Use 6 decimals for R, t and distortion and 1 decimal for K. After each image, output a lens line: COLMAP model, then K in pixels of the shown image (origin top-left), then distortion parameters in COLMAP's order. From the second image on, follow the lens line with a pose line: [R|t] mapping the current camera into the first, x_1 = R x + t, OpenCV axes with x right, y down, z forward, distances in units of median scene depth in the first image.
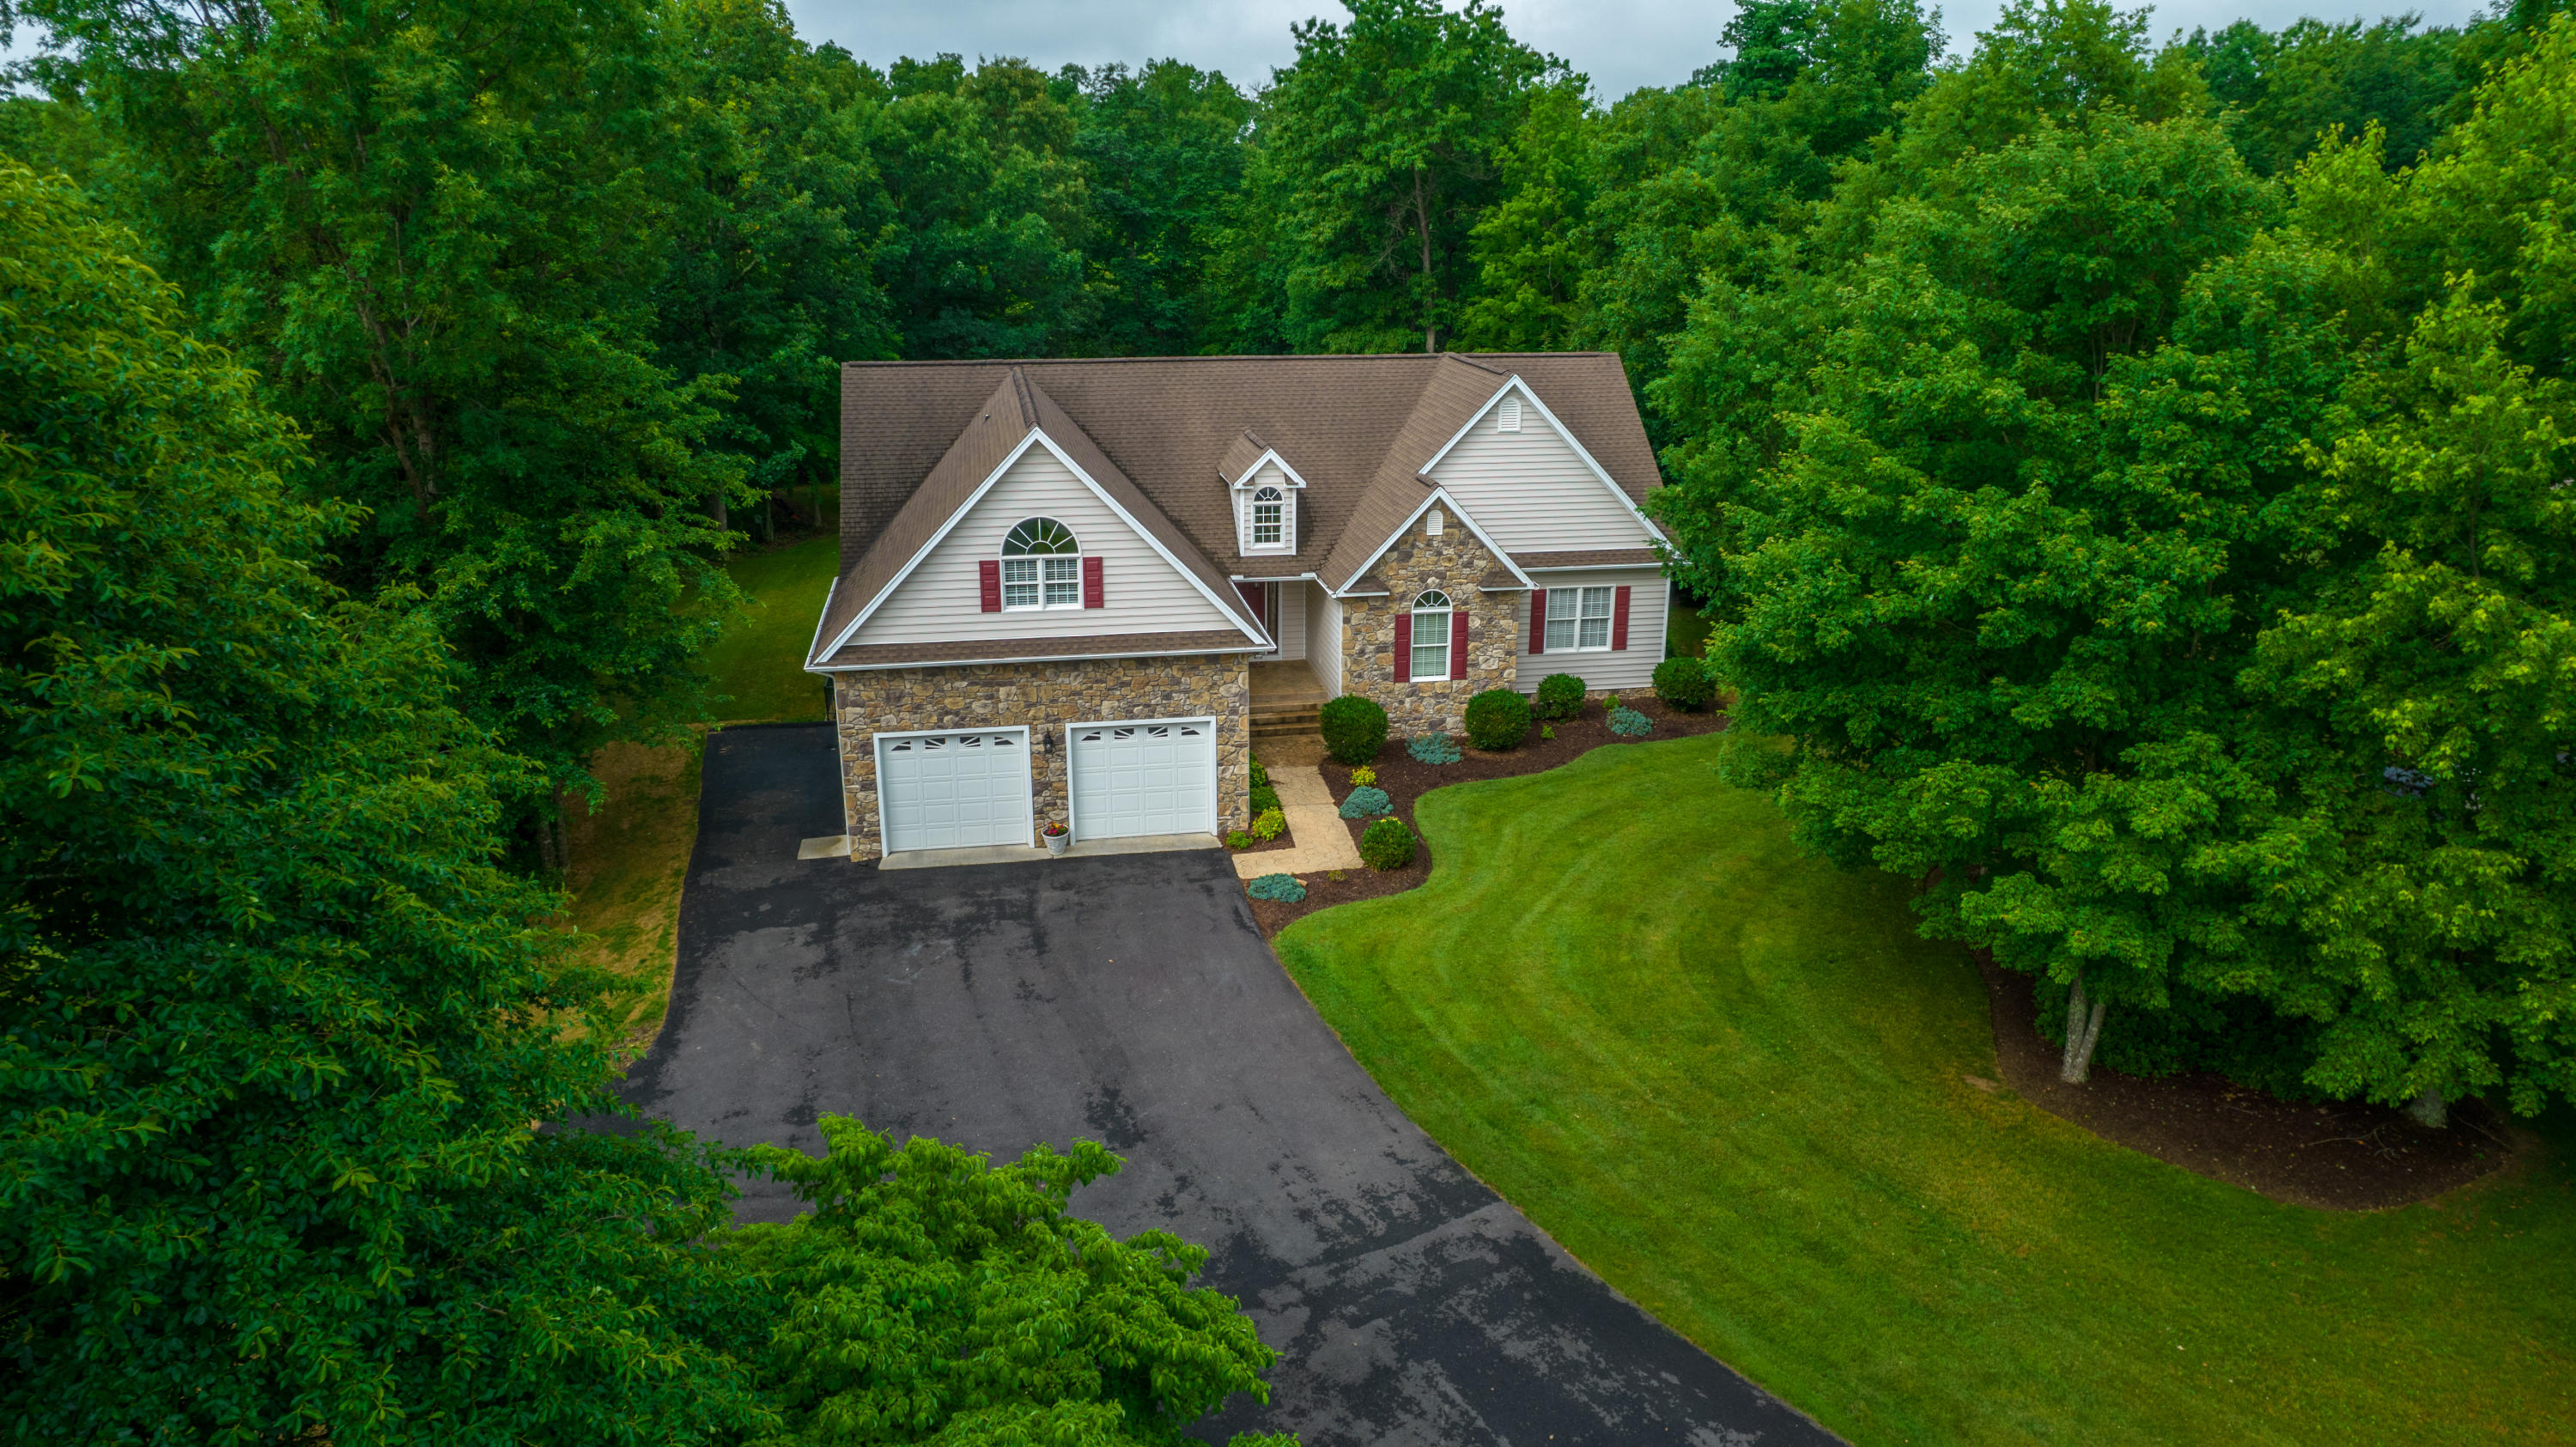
lens RADIAL K [[1635.8, 0, 1300.9], [0, 1635.8, 722.7], [0, 0, 1]] dist [-0.050916, 0.001717]
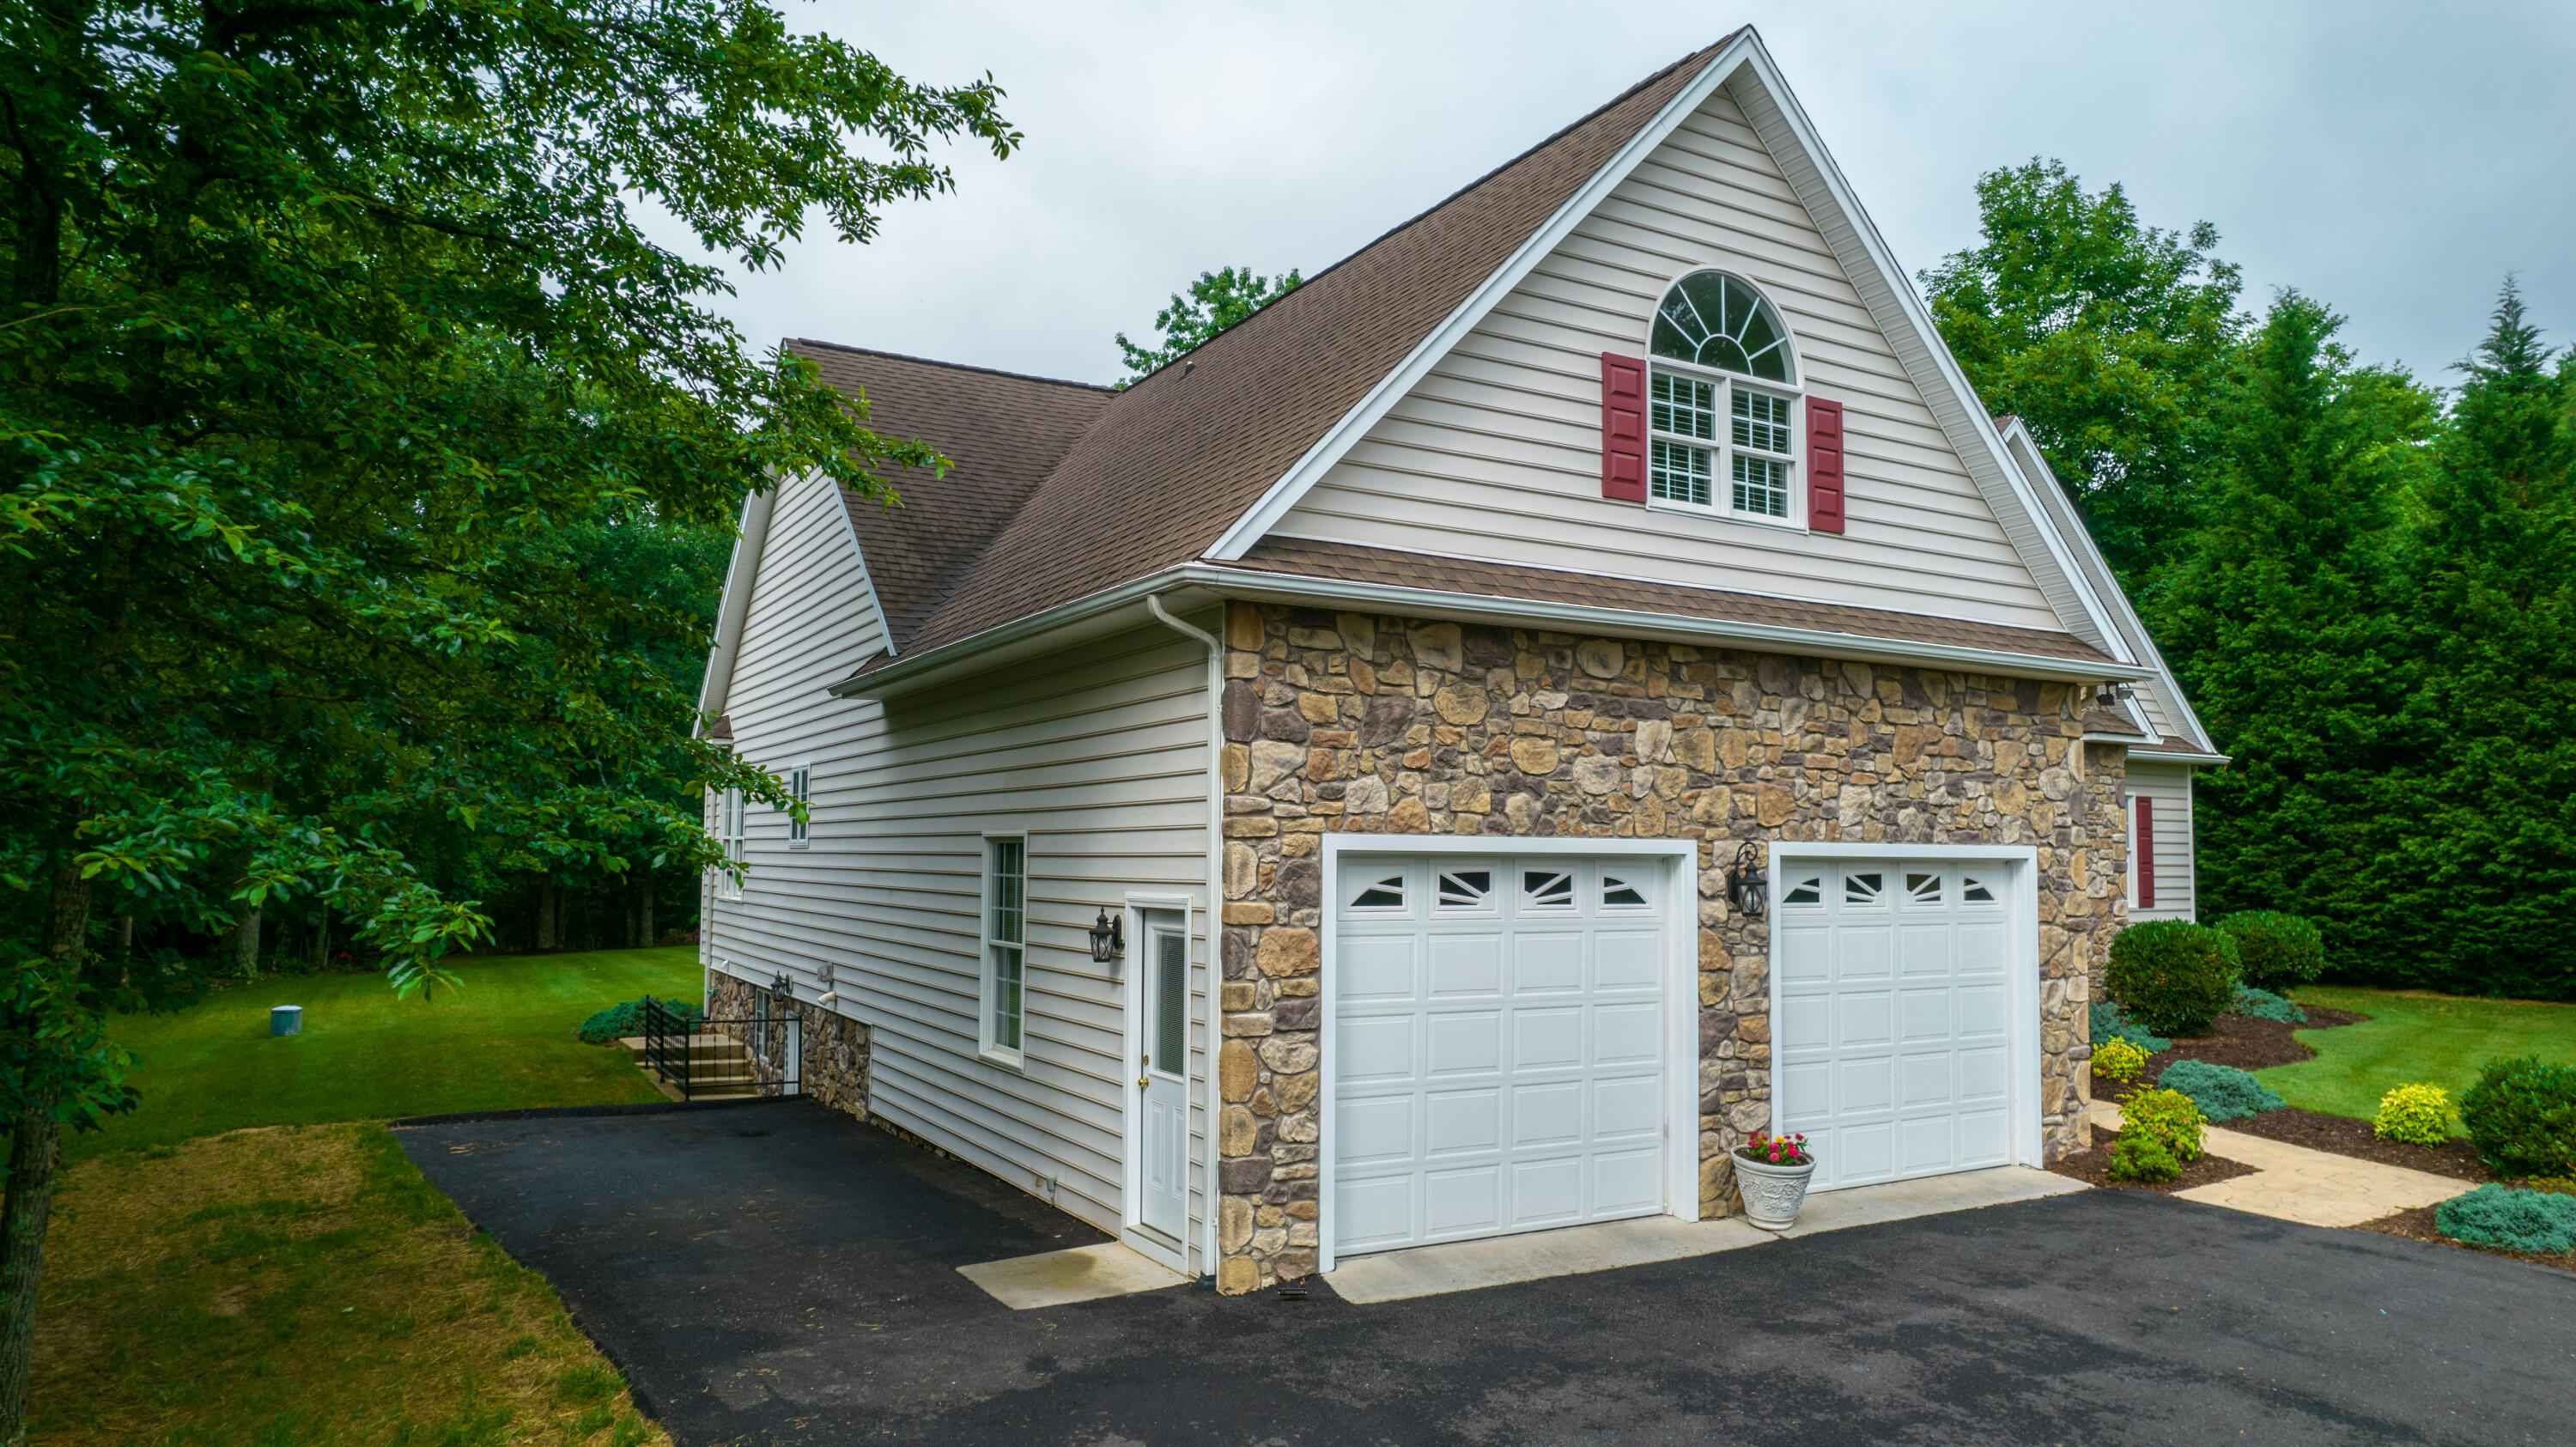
lens RADIAL K [[1635.8, 0, 1293.8], [0, 1635.8, 727.4], [0, 0, 1]] dist [-0.050916, 0.001717]
pose [[0.946939, 0.028540, 0.320143, -0.361337], [0.095040, 0.926646, -0.363724, 0.098404], [-0.307040, 0.374851, 0.874765, 0.709900]]
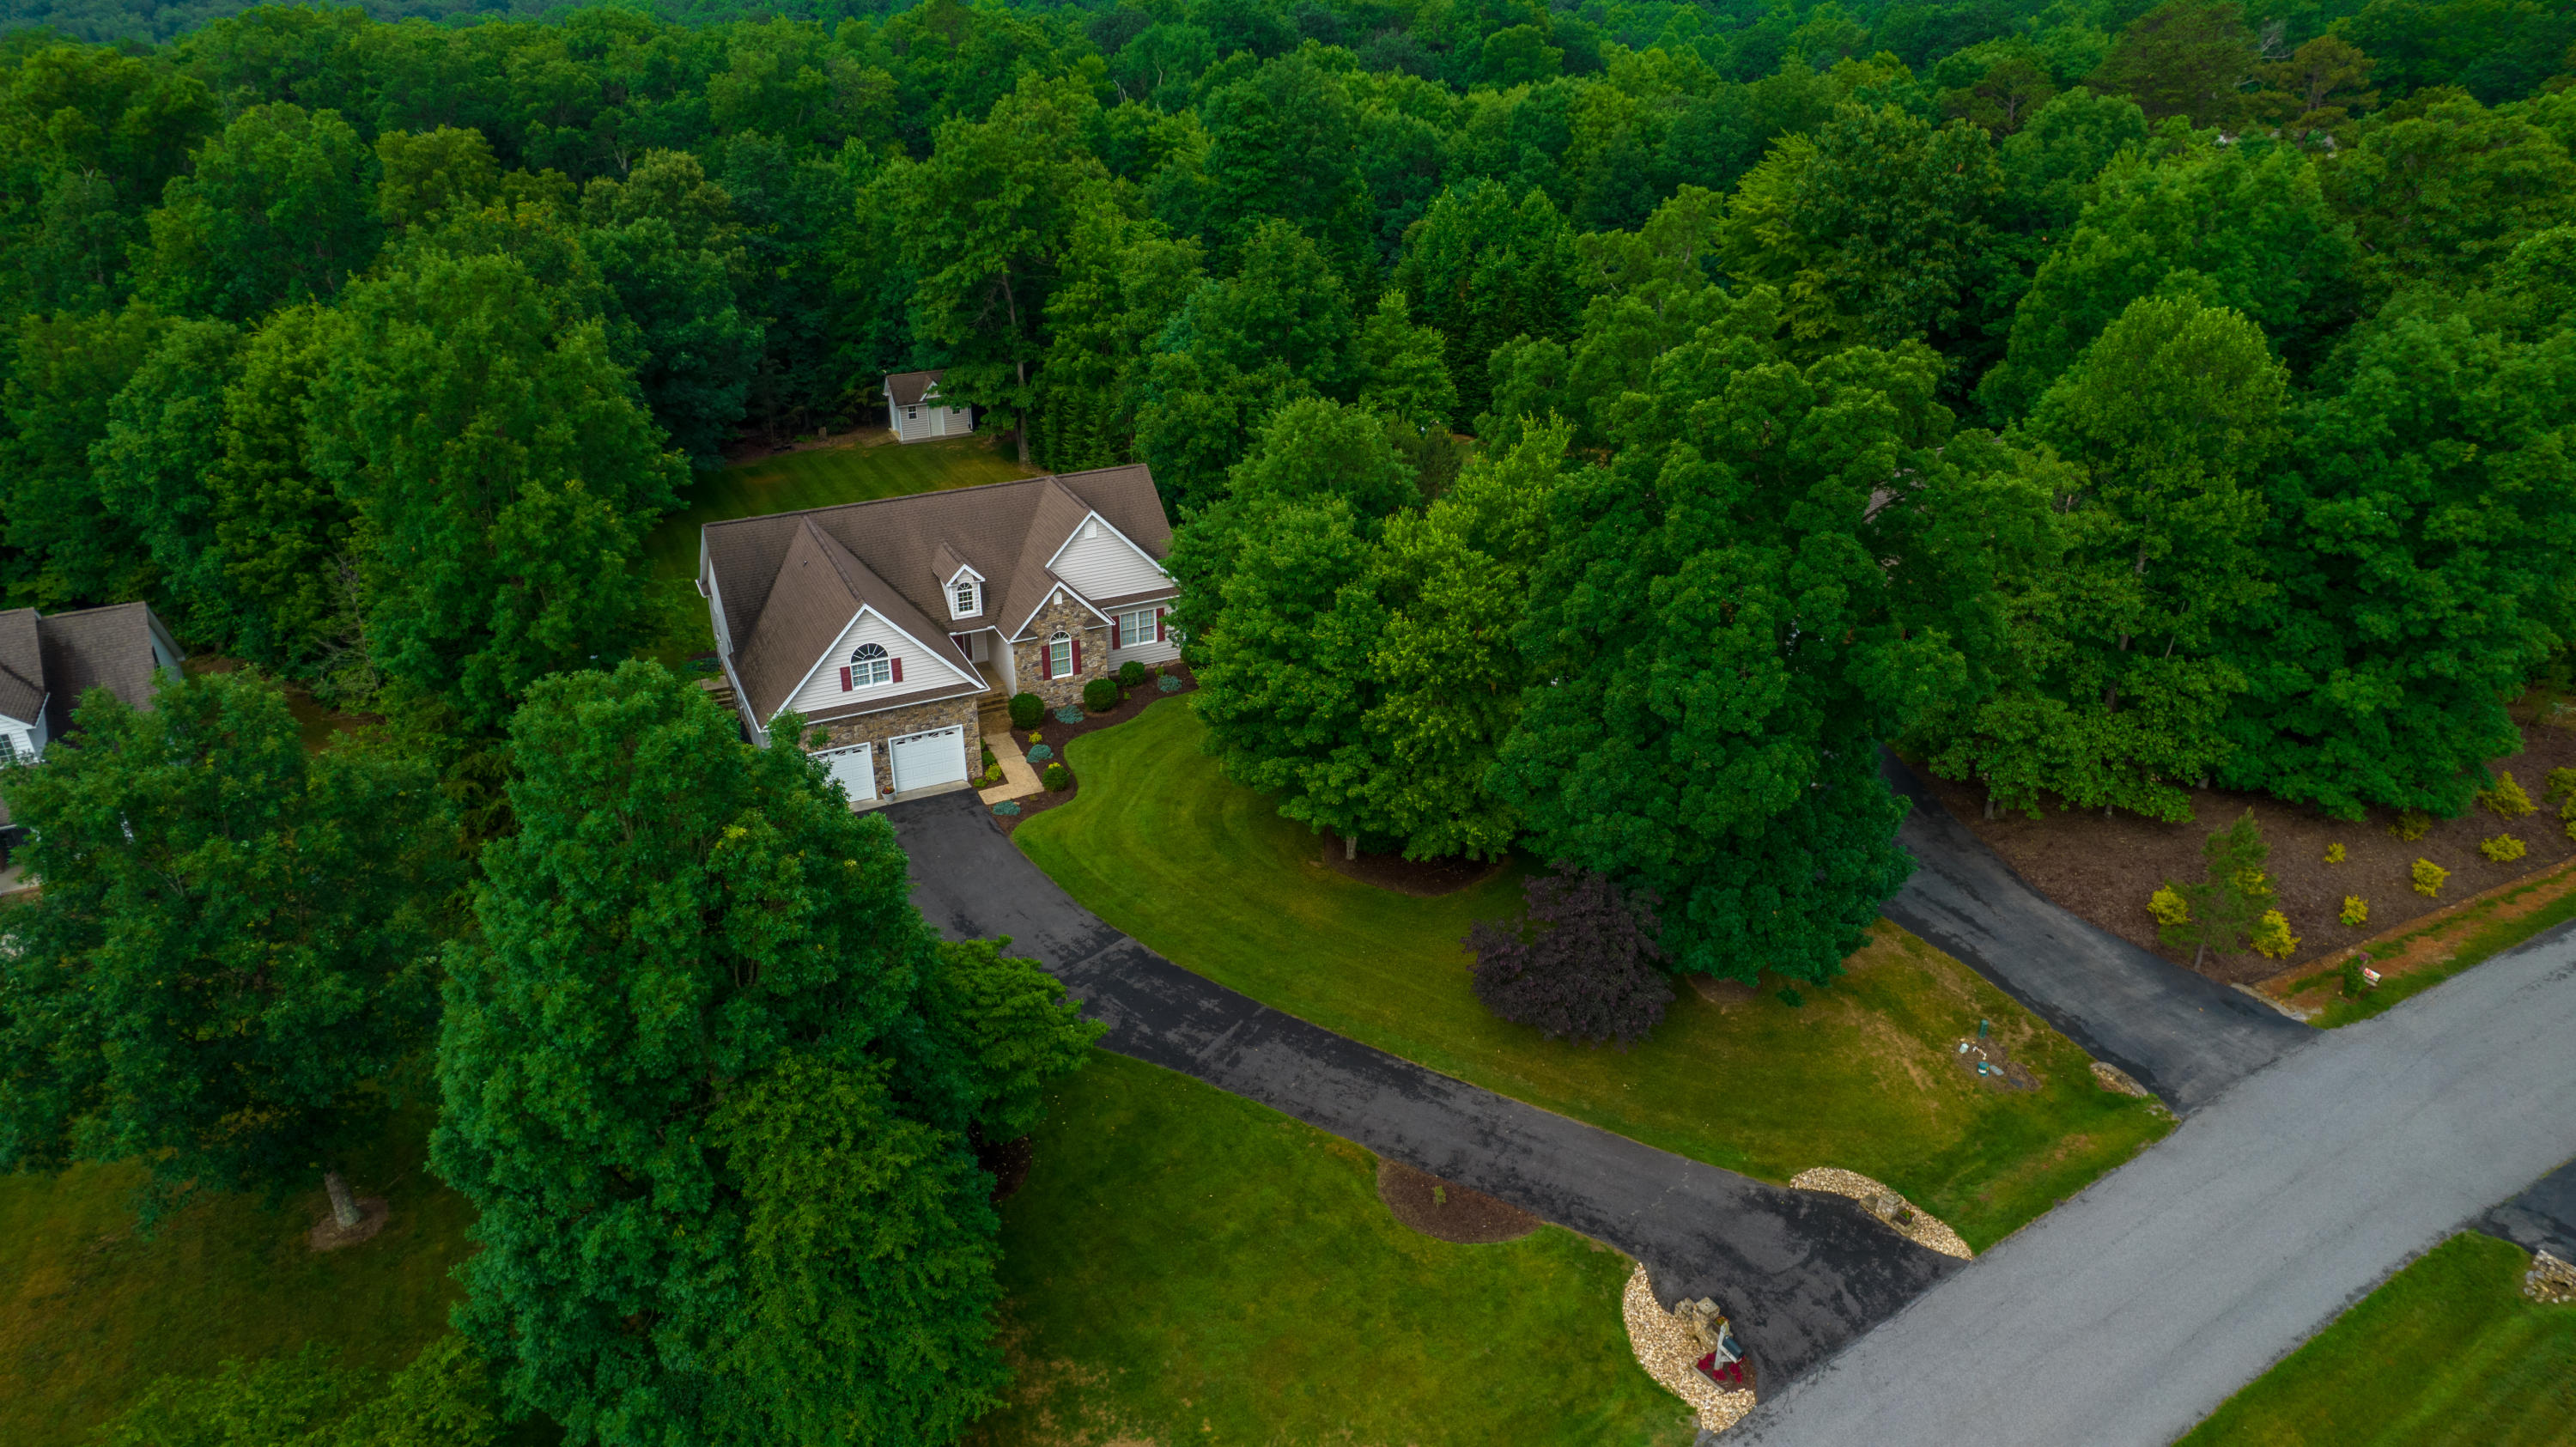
lens RADIAL K [[1635.8, 0, 1292.7], [0, 1635.8, 723.6], [0, 0, 1]] dist [-0.050916, 0.001717]
pose [[0.965582, -0.115922, 0.232838, -0.128846], [0.080285, 0.984312, 0.157113, -0.291563], [-0.247398, -0.133012, 0.959741, -1.036072]]
